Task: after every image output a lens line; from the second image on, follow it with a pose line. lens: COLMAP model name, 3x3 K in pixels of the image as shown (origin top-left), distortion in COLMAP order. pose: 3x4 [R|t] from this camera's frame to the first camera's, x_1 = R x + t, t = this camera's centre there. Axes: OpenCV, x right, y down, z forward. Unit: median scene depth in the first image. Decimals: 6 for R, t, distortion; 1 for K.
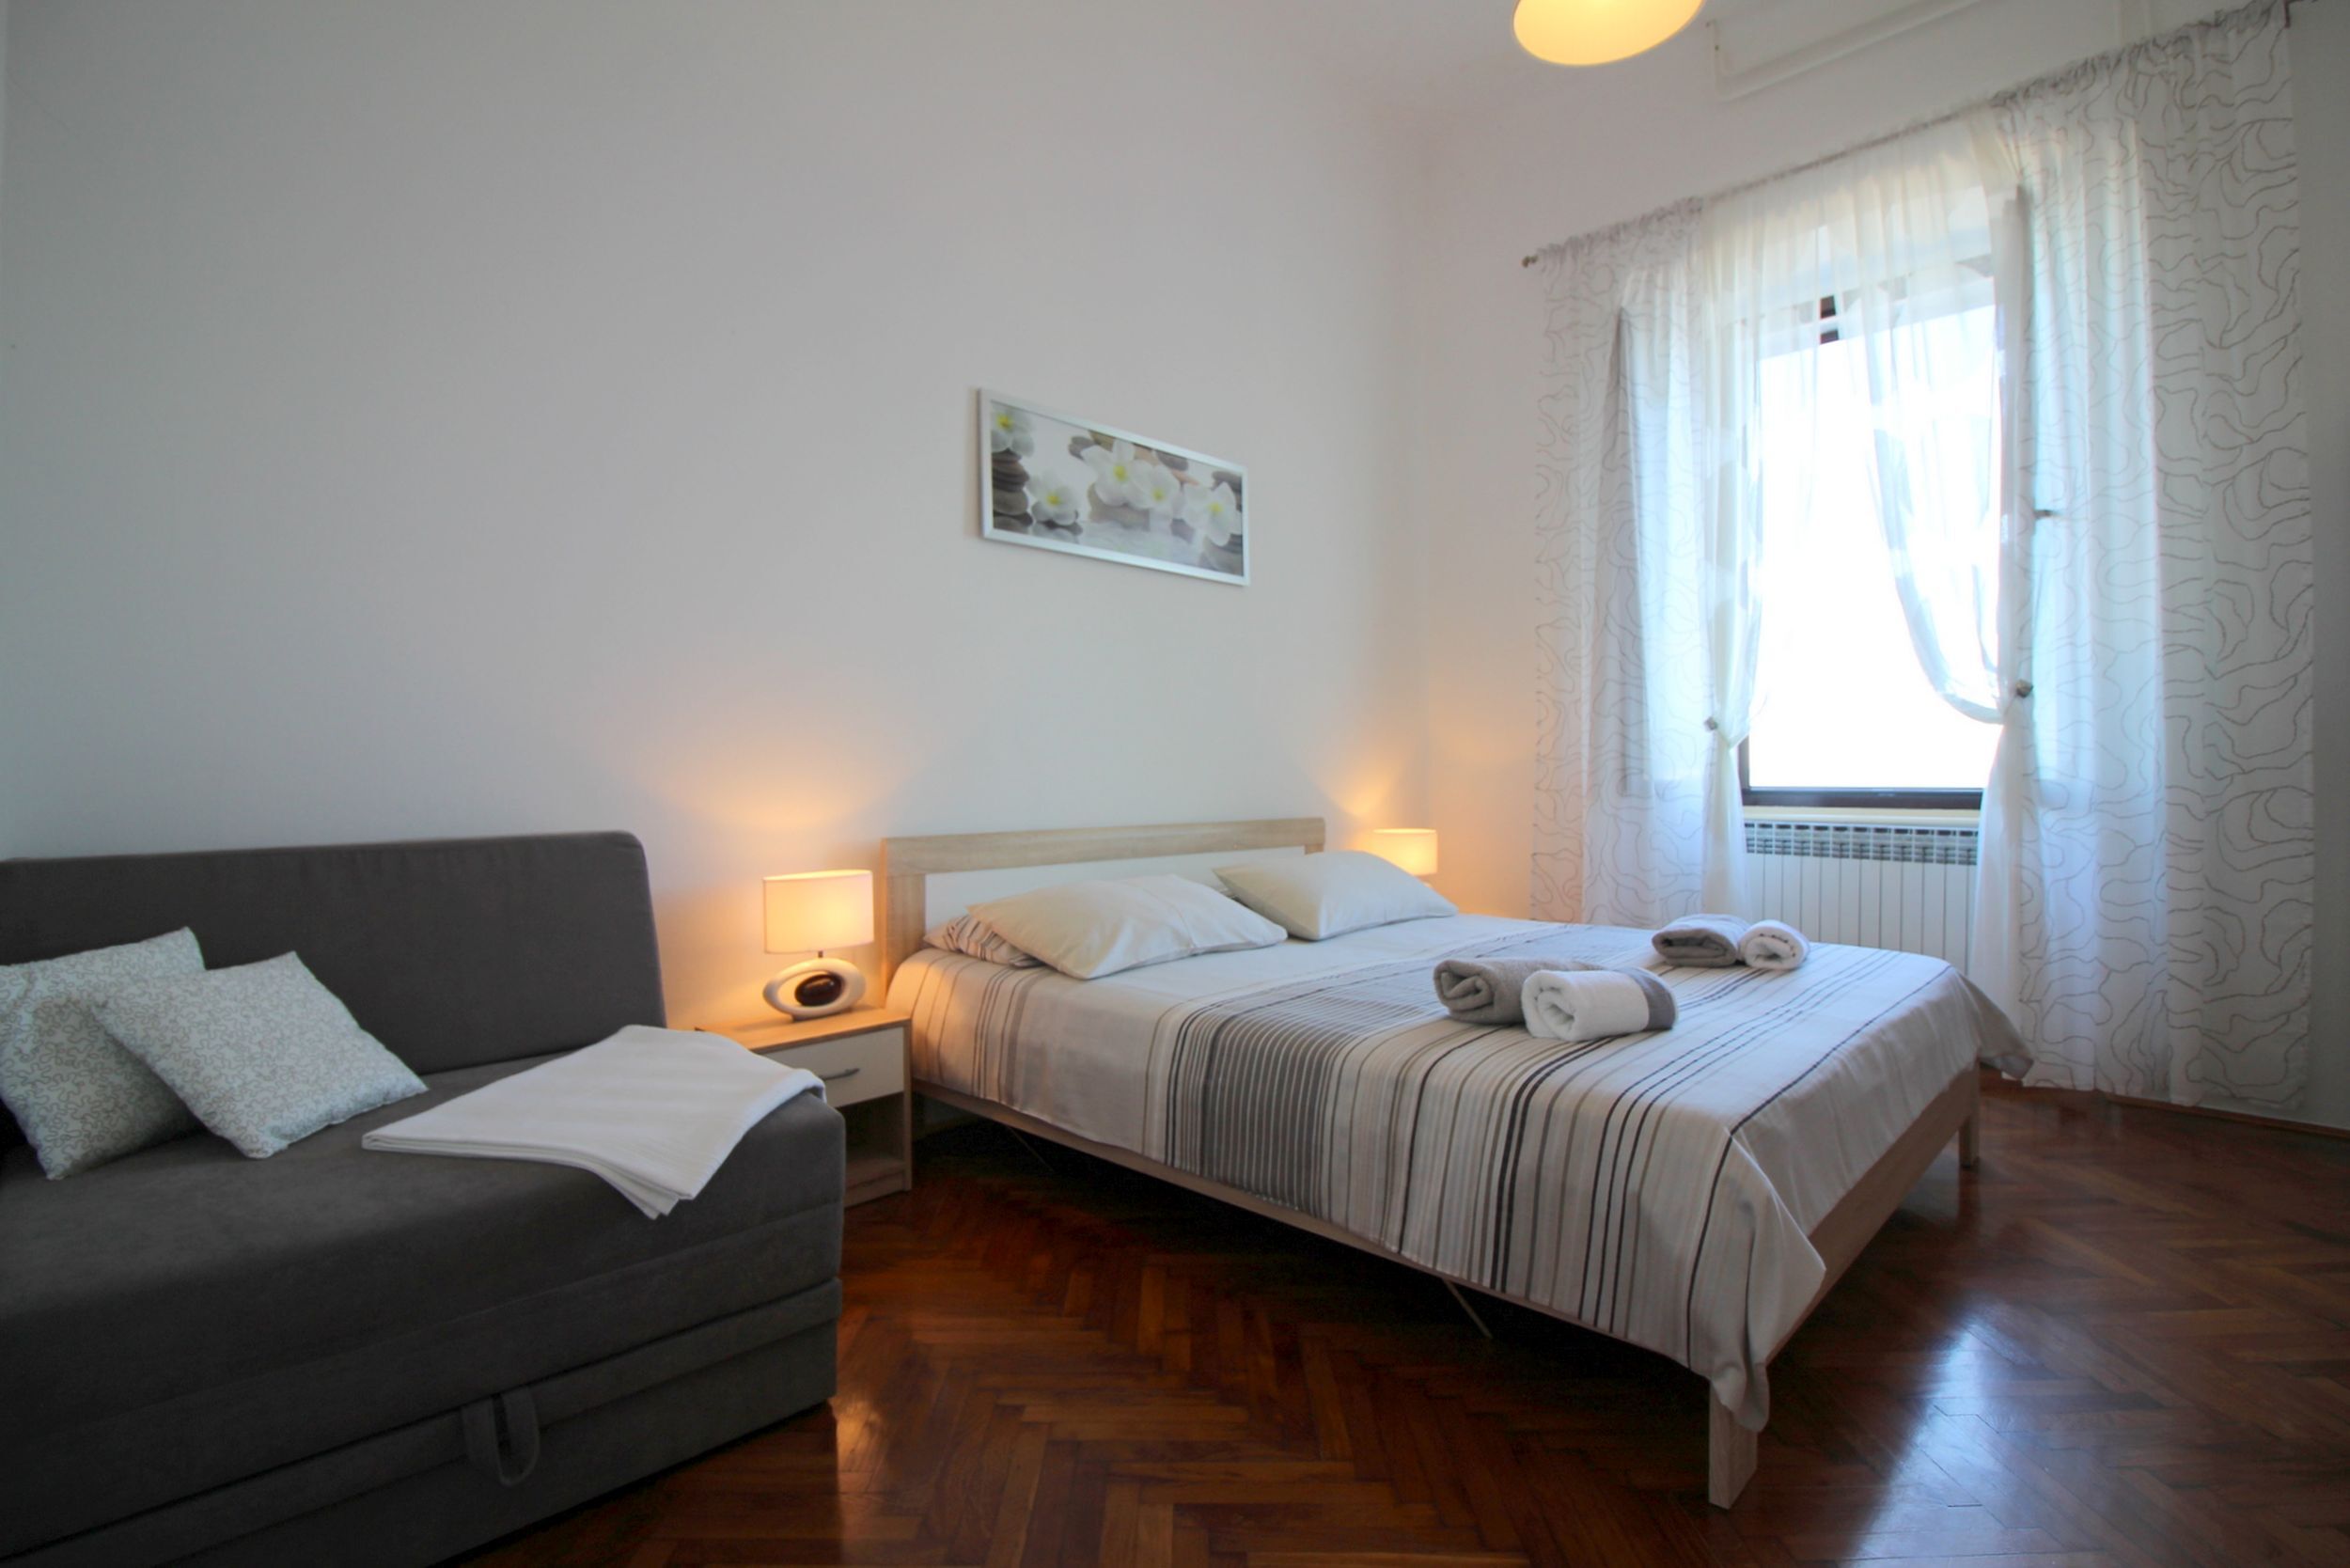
lens RADIAL K [[1136.3, 0, 1164.5], [0, 1136.3, 782.5], [0, 0, 1]] dist [-0.008503, -0.004534]
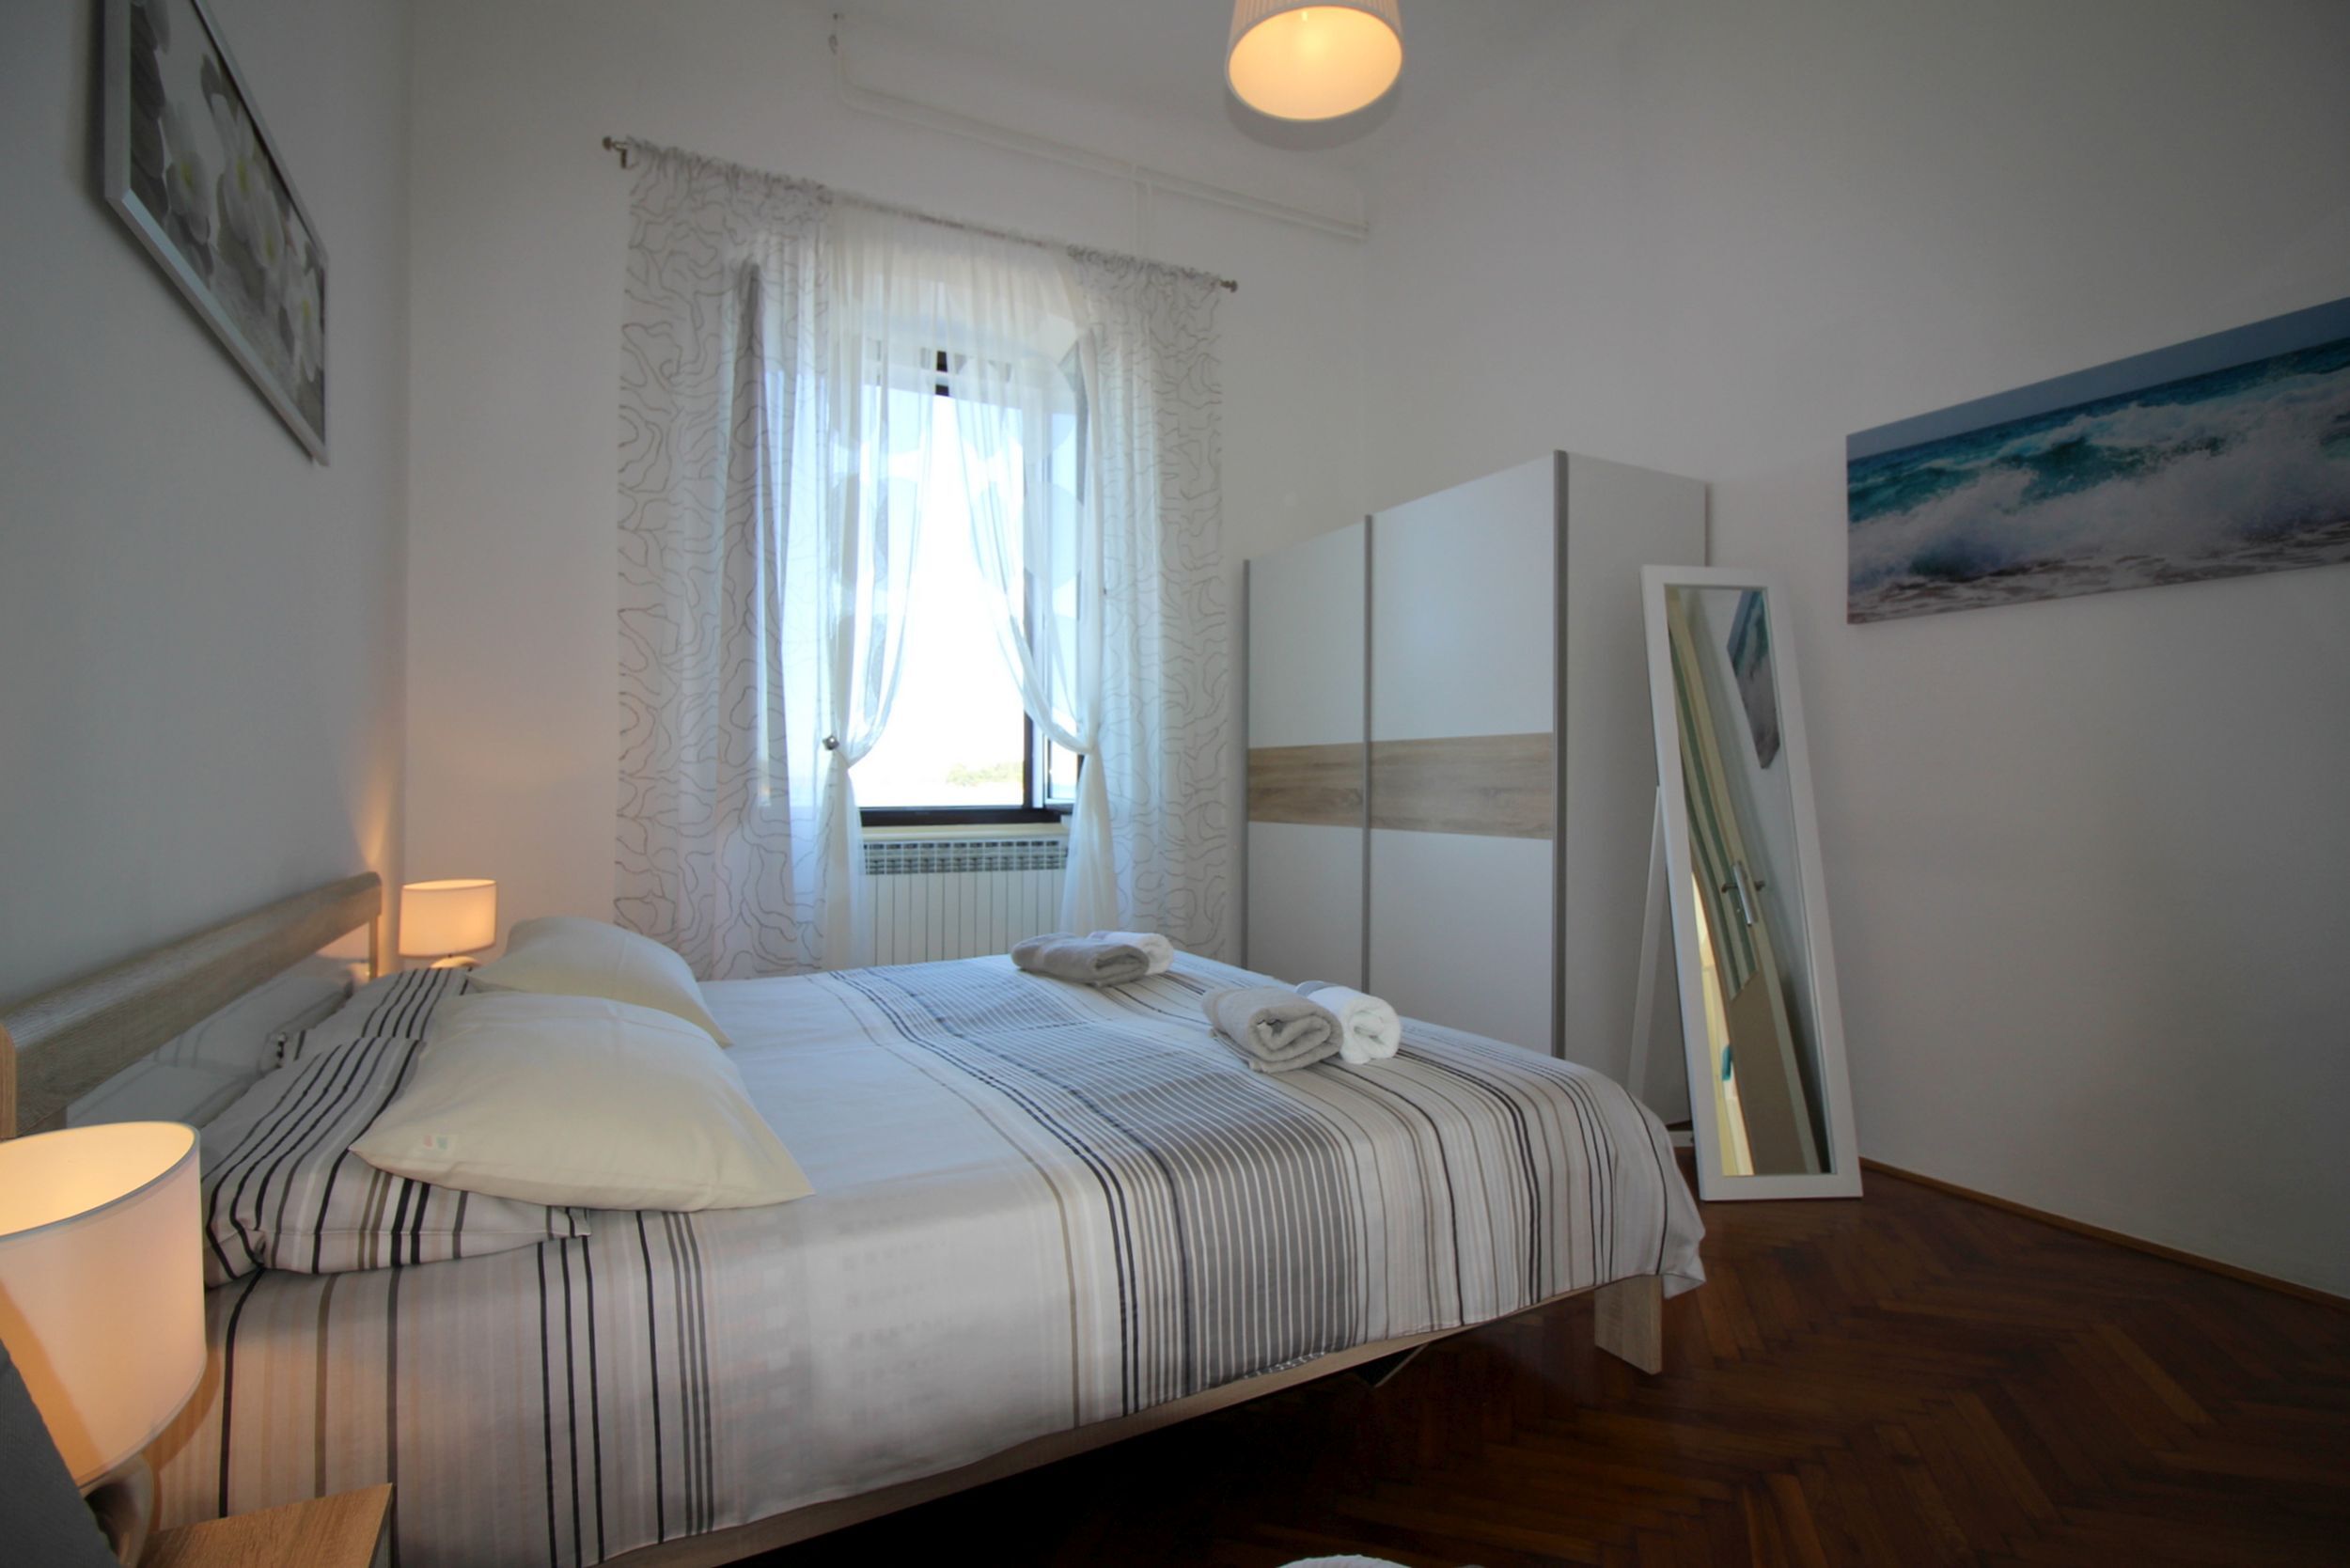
lens RADIAL K [[1136.3, 0, 1167.4], [0, 1136.3, 776.9], [0, 0, 1]] dist [-0.008503, -0.004534]
pose [[0.274548, 0.006930, 0.961548, -0.395895], [0.011432, 0.999880, -0.010470, -0.010931], [-0.961505, 0.013867, 0.274436, 0.516987]]
